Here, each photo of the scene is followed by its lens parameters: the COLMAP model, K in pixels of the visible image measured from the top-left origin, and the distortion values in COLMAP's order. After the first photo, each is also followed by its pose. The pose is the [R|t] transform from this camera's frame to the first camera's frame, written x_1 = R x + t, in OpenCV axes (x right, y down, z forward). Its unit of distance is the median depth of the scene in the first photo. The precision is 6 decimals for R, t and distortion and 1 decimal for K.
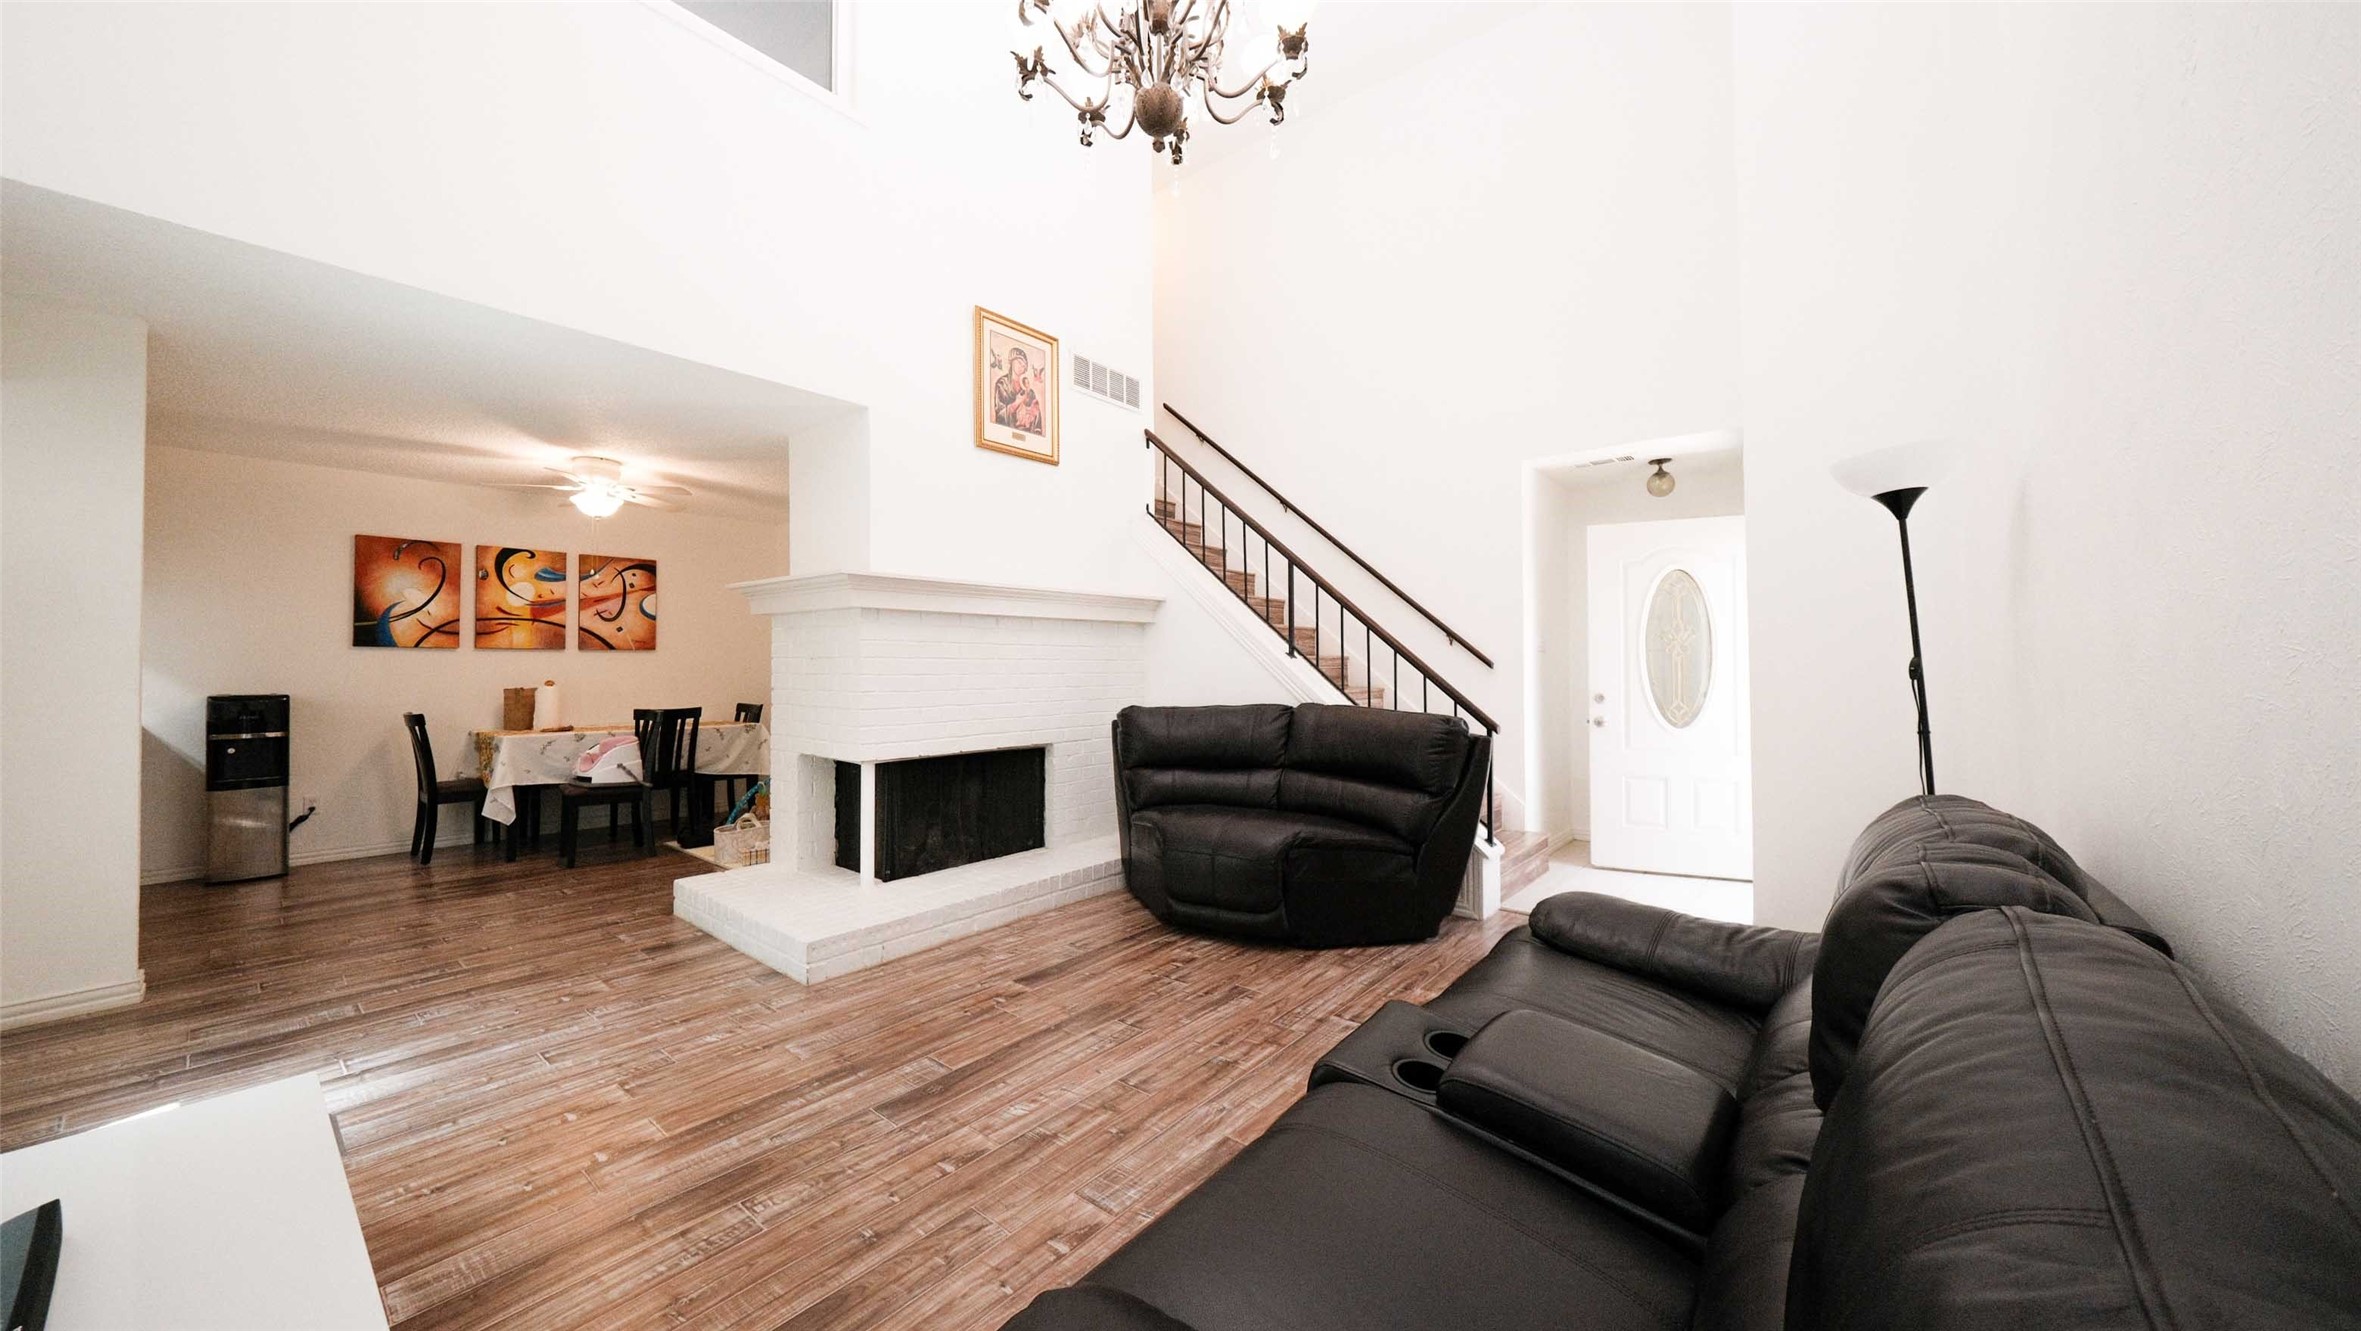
lens RADIAL K [[814.1, 0, 1177.9], [0, 814.1, 646.0], [0, 0, 1]] dist [0.000408, 0.000028]
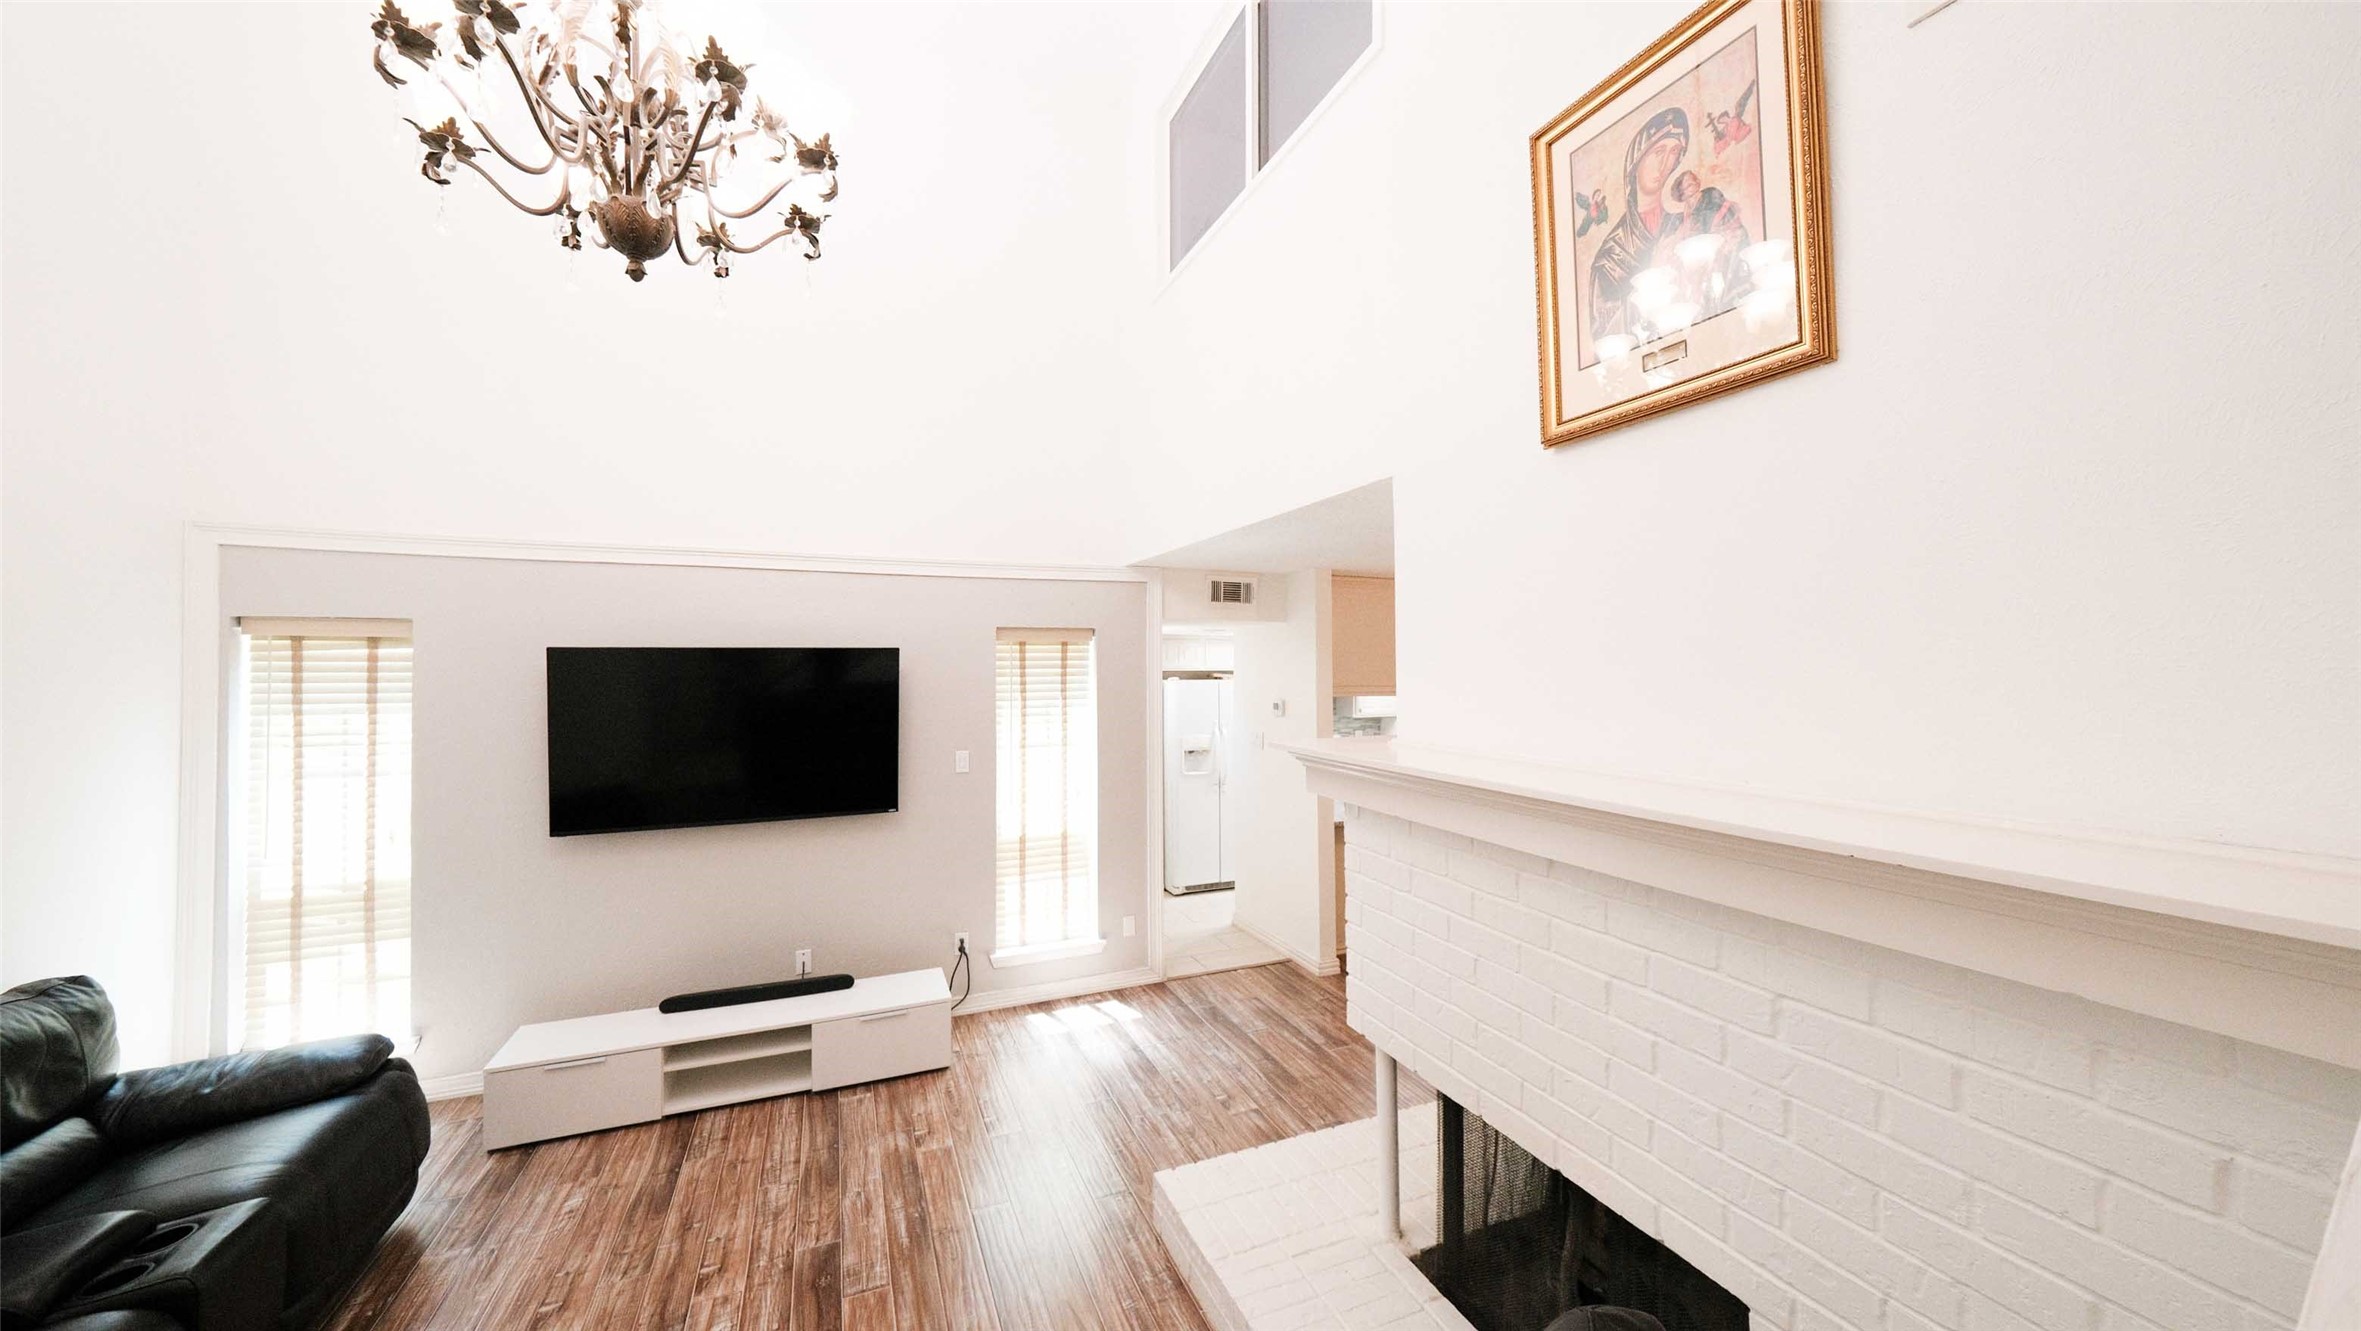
lens RADIAL K [[814.1, 0, 1175.3], [0, 814.1, 650.9], [0, 0, 1]] dist [0.000408, 0.000028]
pose [[-0.470289, -0.010506, -0.882450, 0.337090], [0.026246, 0.999320, -0.025885, -0.188953], [0.882122, -0.035334, -0.469693, 1.483530]]
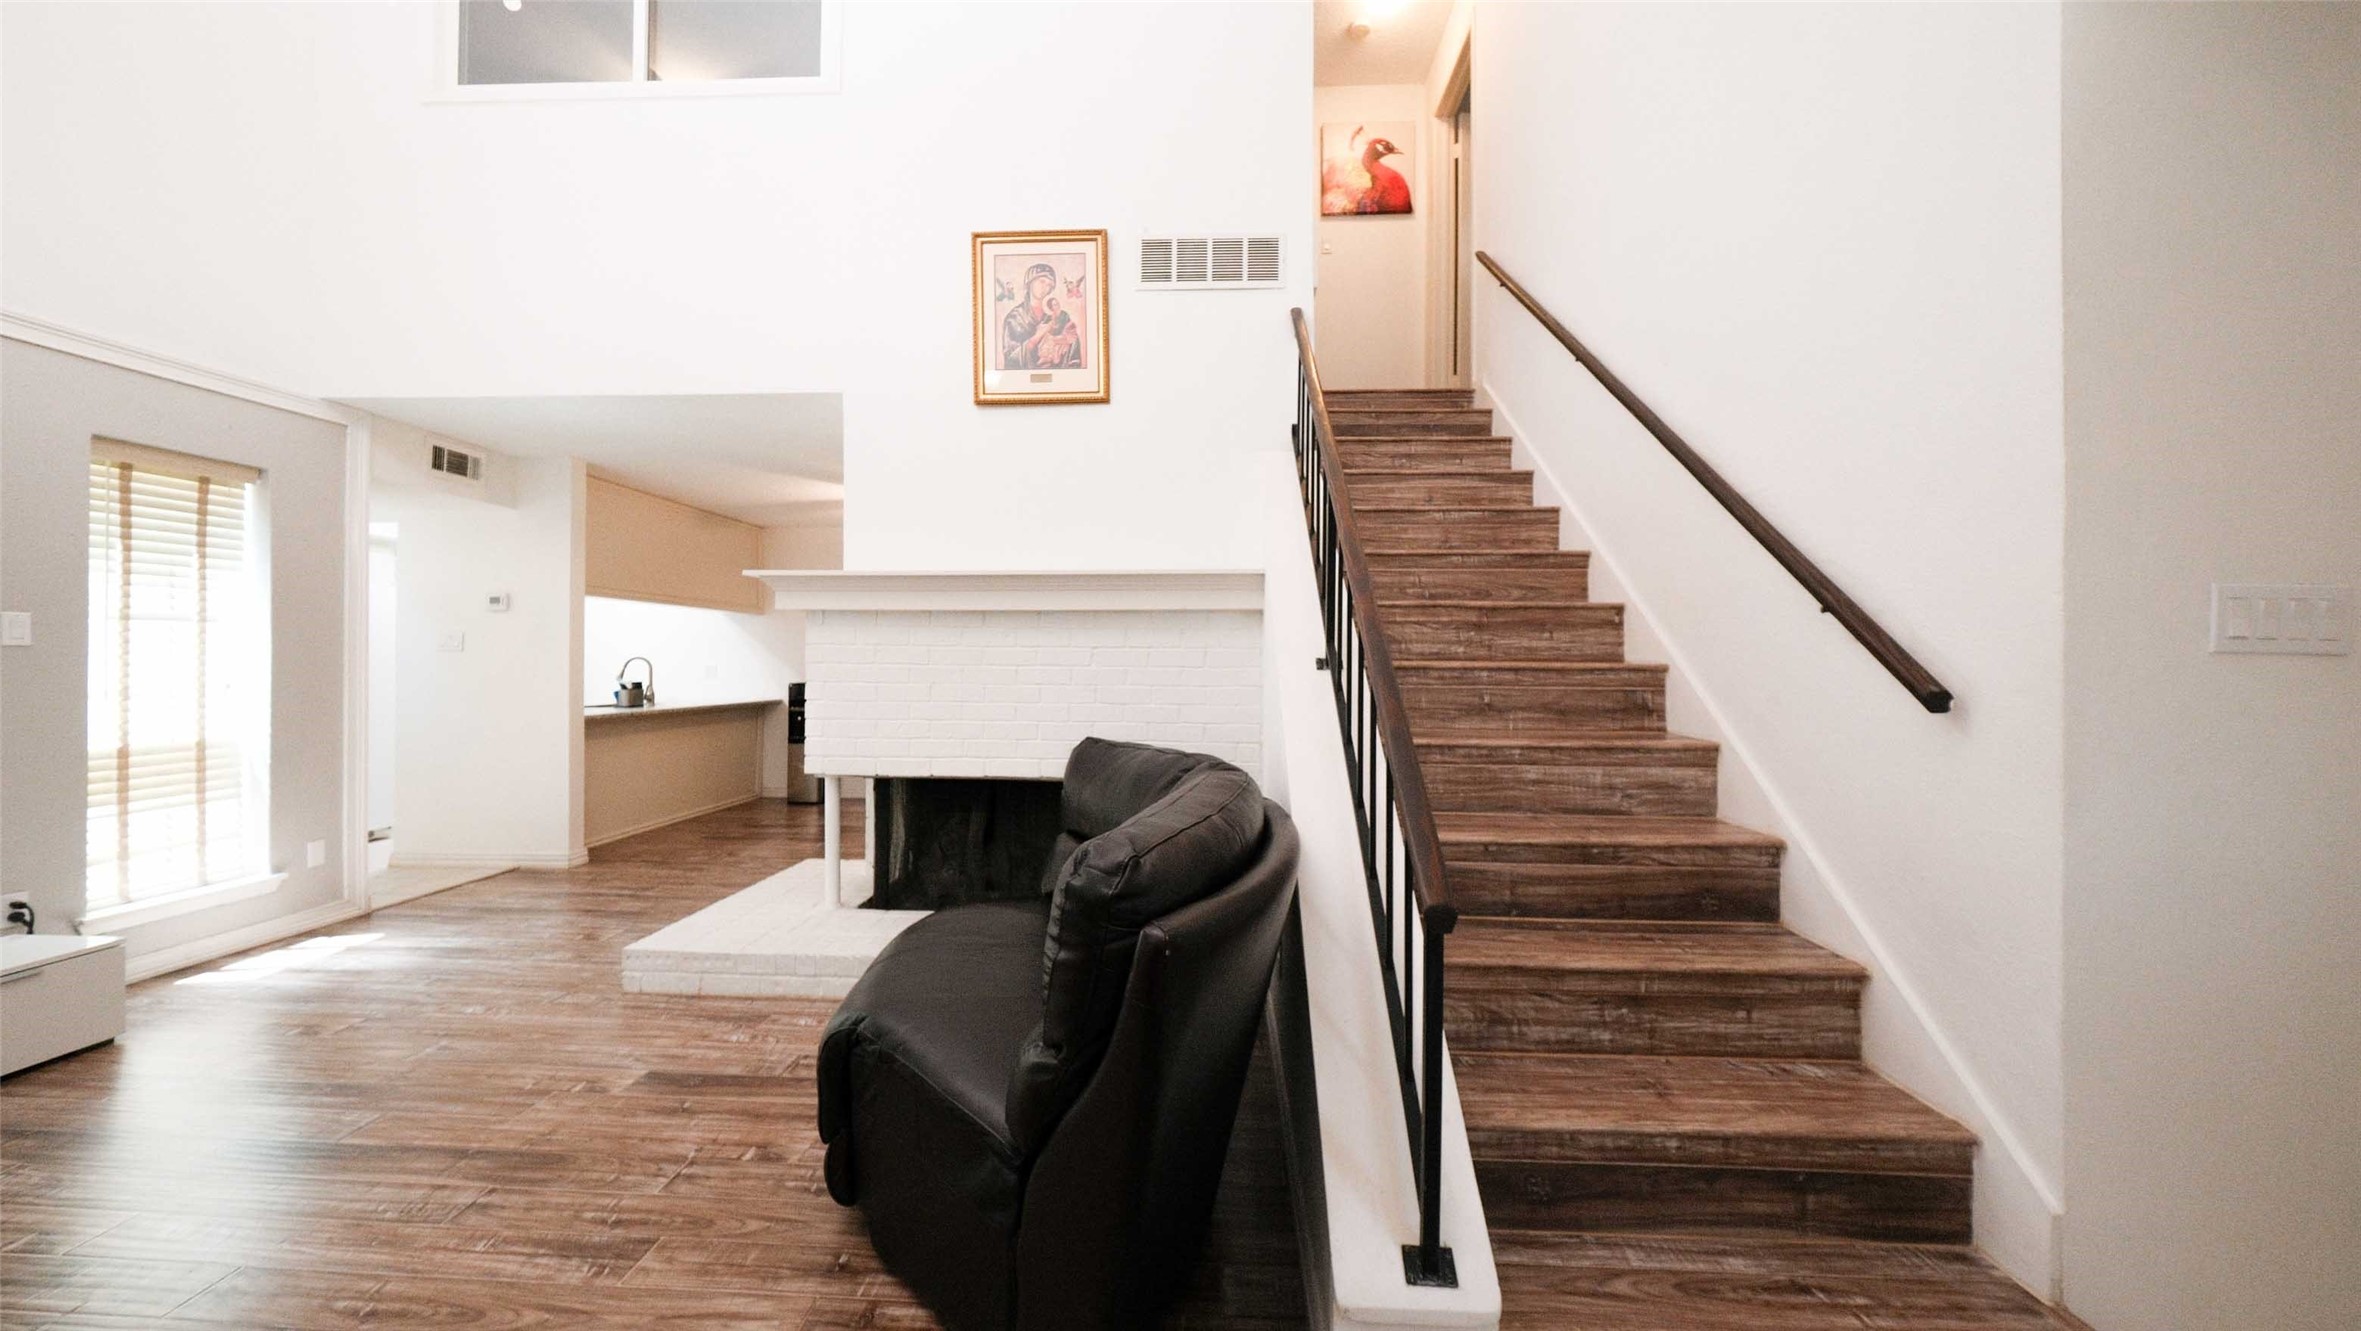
lens RADIAL K [[814.1, 0, 1170.4], [0, 814.1, 655.9], [0, 0, 1]] dist [0.000408, 0.000028]
pose [[0.589377, 0.002853, -0.807853, 0.765752], [0.012285, 0.999846, 0.012493, -0.002145], [0.807765, -0.017287, 0.589252, 0.972204]]
